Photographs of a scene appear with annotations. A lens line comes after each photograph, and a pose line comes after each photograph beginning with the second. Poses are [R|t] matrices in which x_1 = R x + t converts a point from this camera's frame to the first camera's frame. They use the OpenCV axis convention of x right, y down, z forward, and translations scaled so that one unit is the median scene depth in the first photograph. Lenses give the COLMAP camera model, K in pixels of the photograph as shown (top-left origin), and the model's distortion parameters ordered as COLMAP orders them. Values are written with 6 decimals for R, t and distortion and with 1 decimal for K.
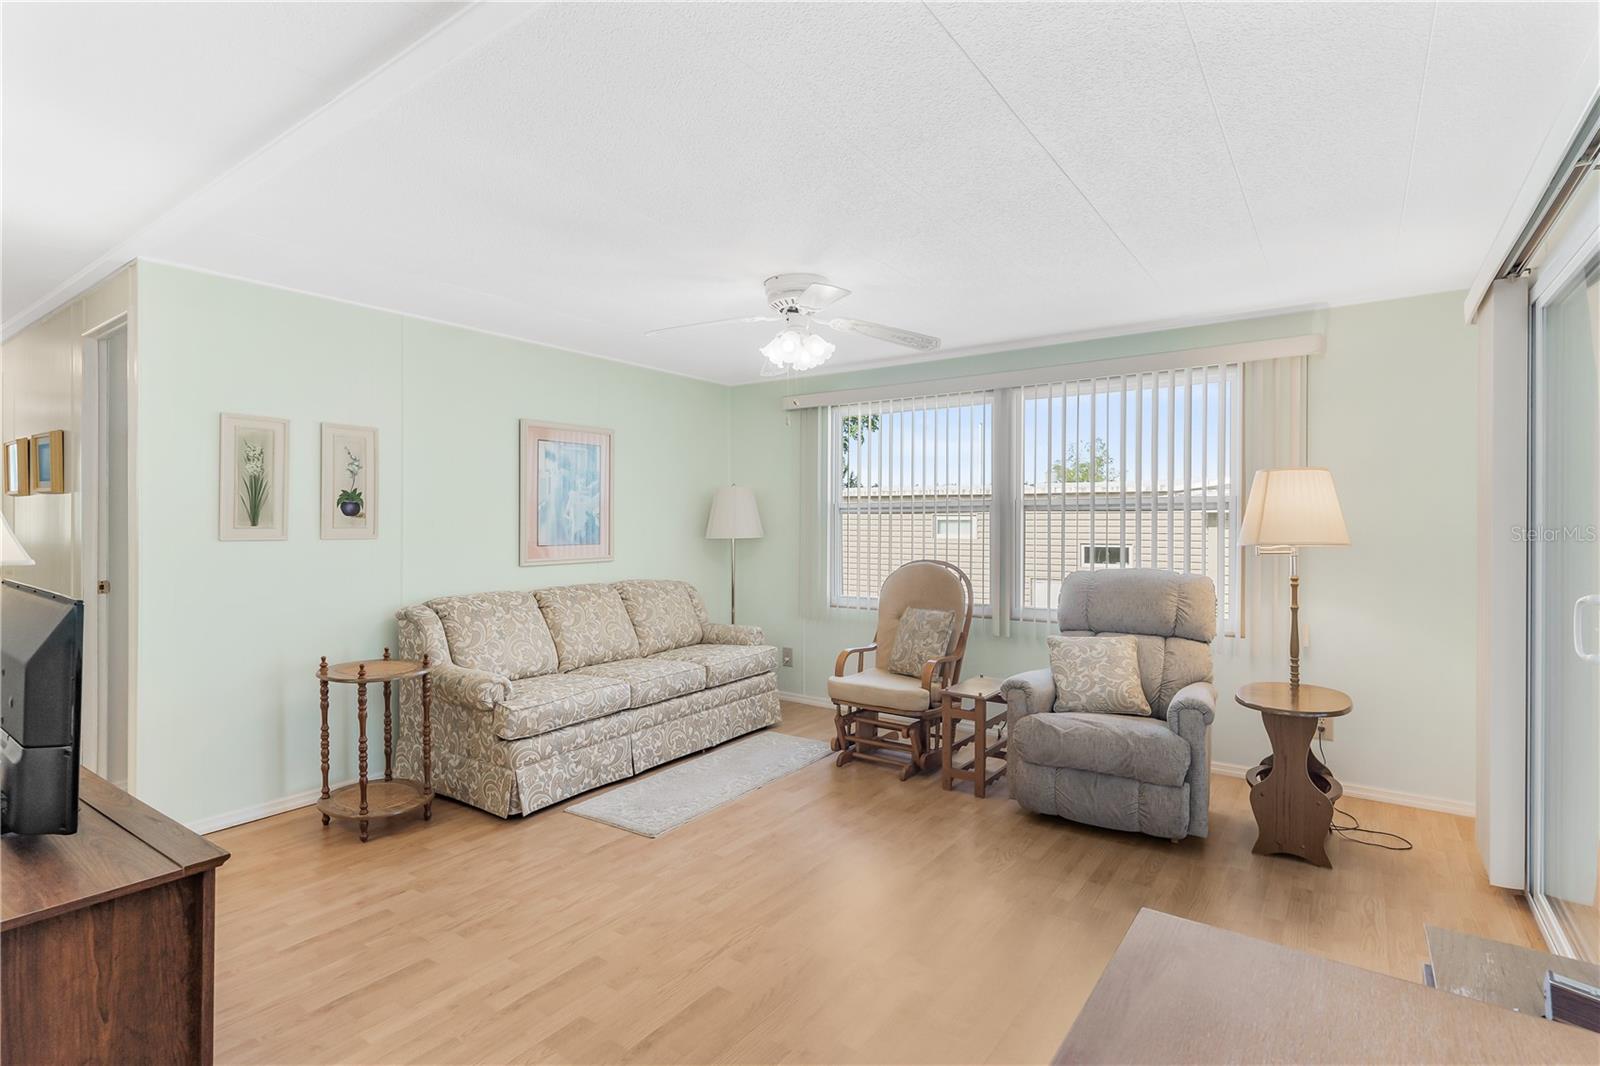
lens RADIAL K [[764.0, 0, 796.0], [0, 764.0, 526.3], [0, 0, 1]] dist [0.006318, -0.002175]
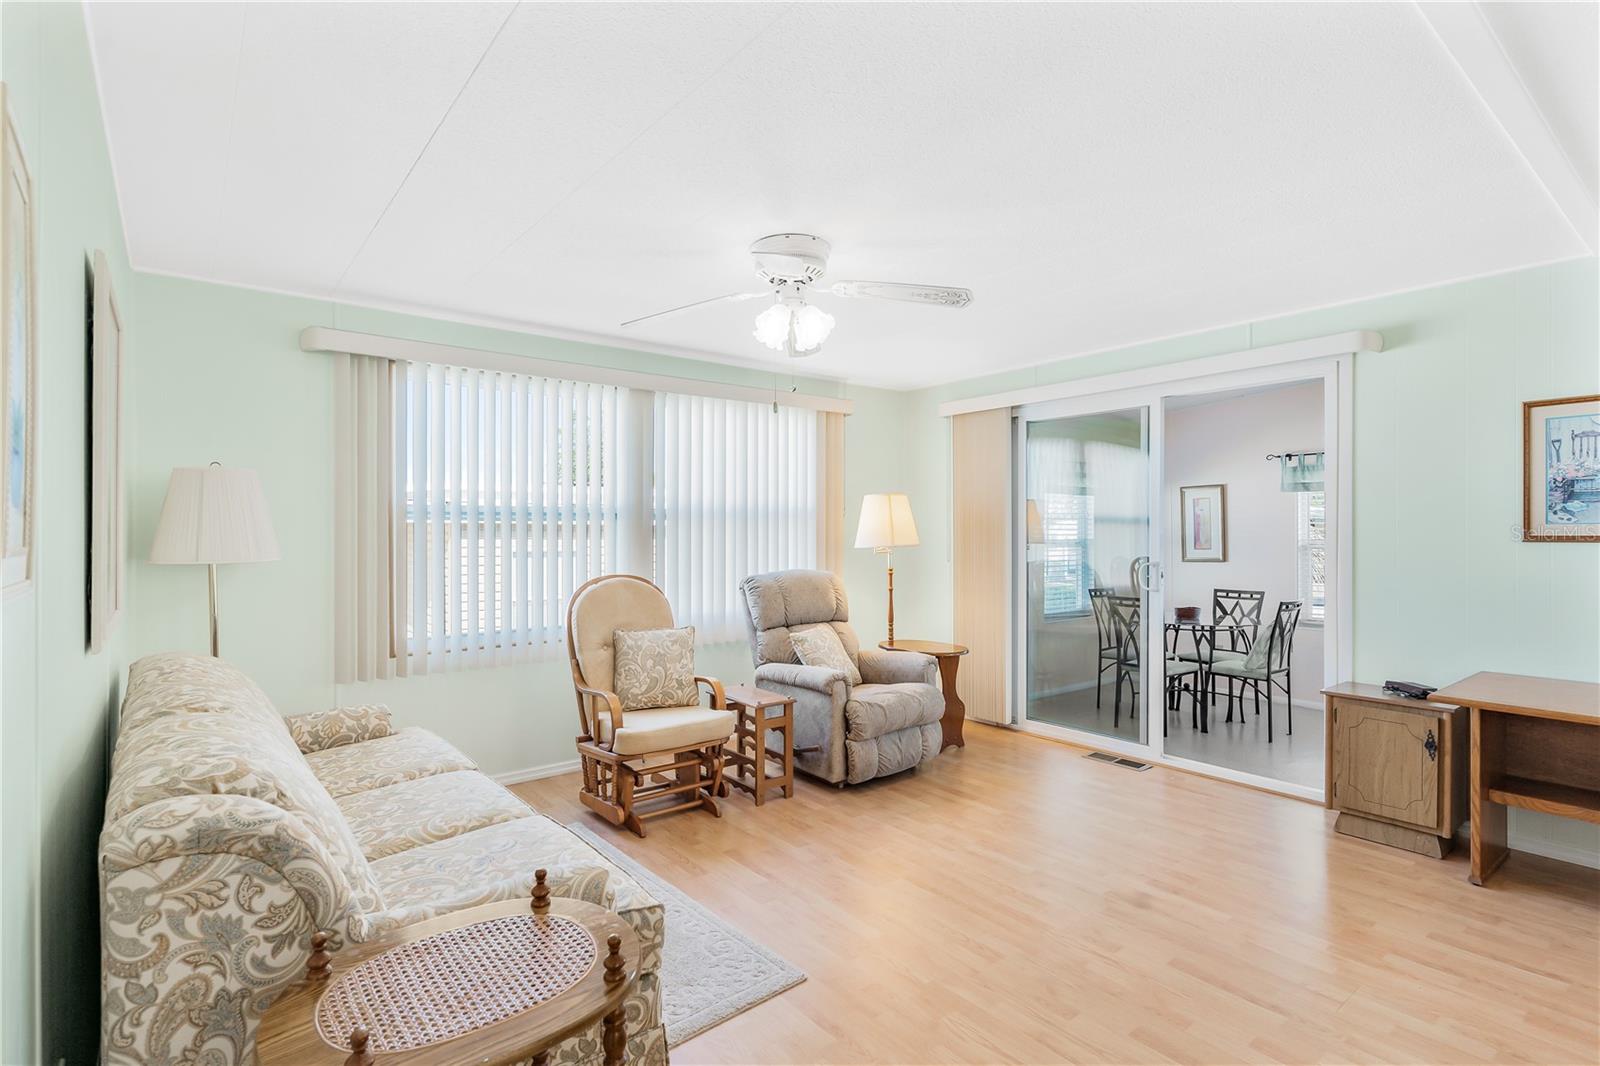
lens RADIAL K [[764.0, 0, 797.5], [0, 764.0, 538.3], [0, 0, 1]] dist [0.006318, -0.002175]
pose [[0.289042, -0.010900, 0.957254, -0.776512], [0.005899, 0.999936, 0.009604, -0.006137], [-0.957298, 0.002871, 0.289088, 0.720763]]
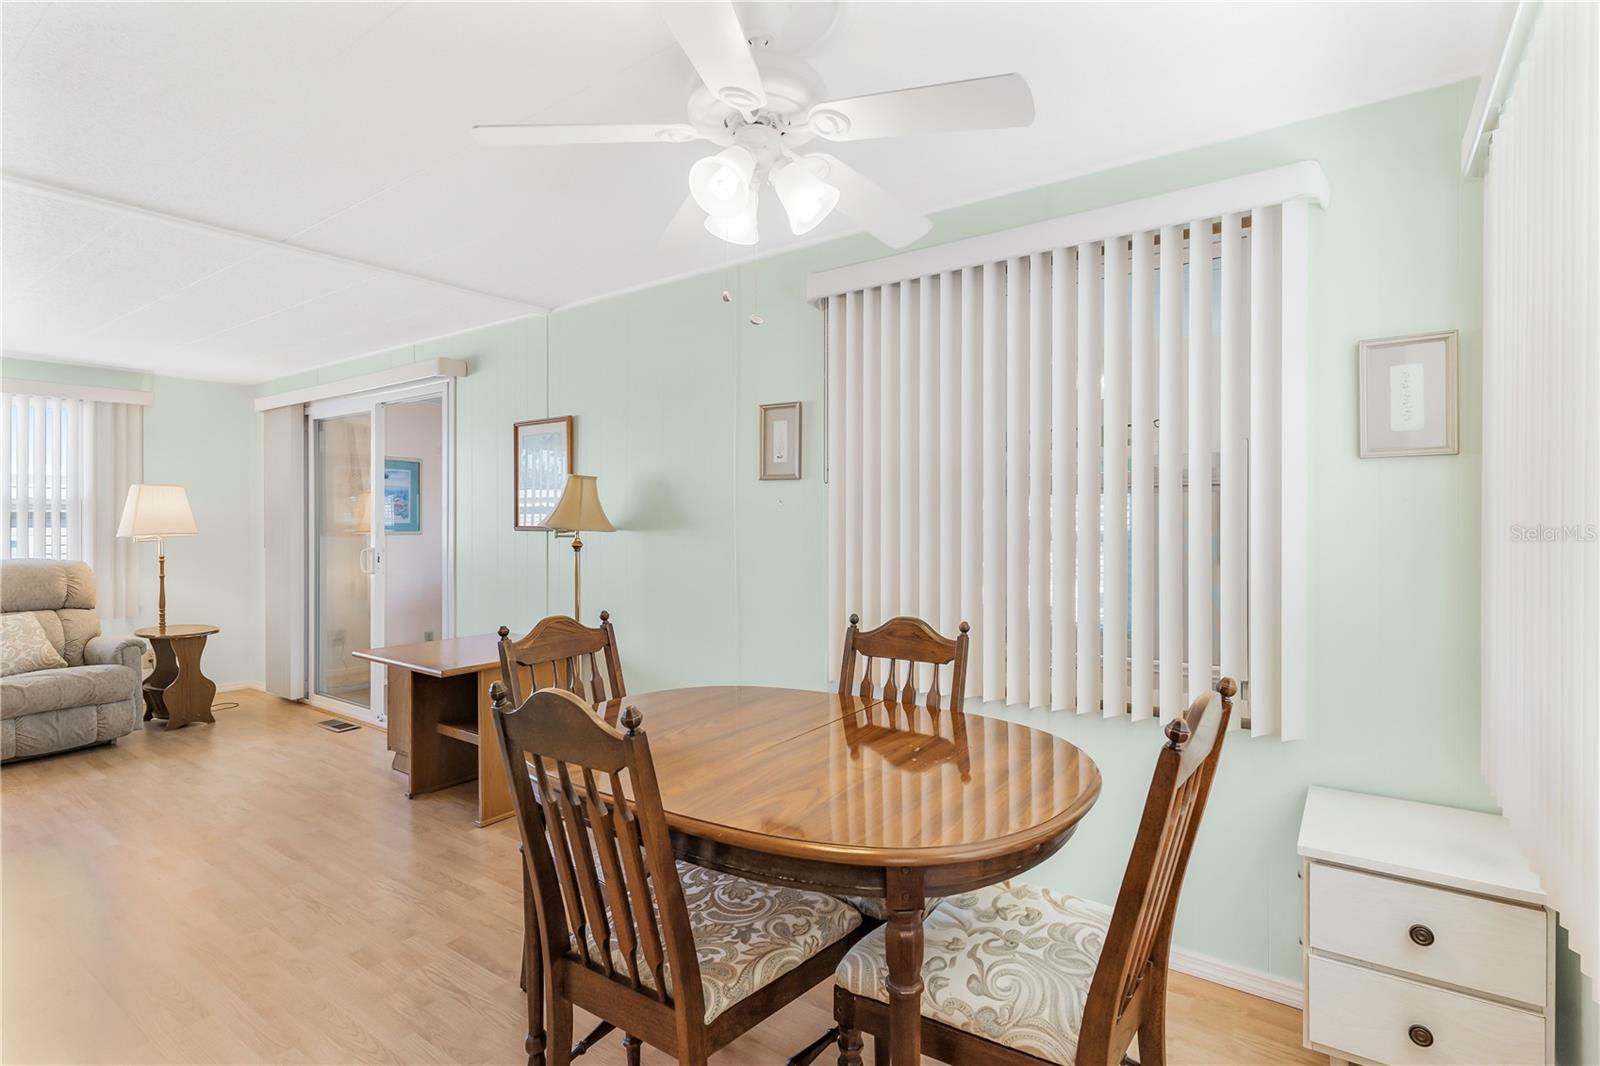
lens RADIAL K [[764.0, 0, 772.7], [0, 764.0, 531.0], [0, 0, 1]] dist [0.006318, -0.002175]
pose [[0.021094, -0.014808, 0.999668, -0.816400], [0.001271, 0.999890, 0.014784, -0.004494], [-0.999777, 0.000959, 0.021110, -0.238184]]
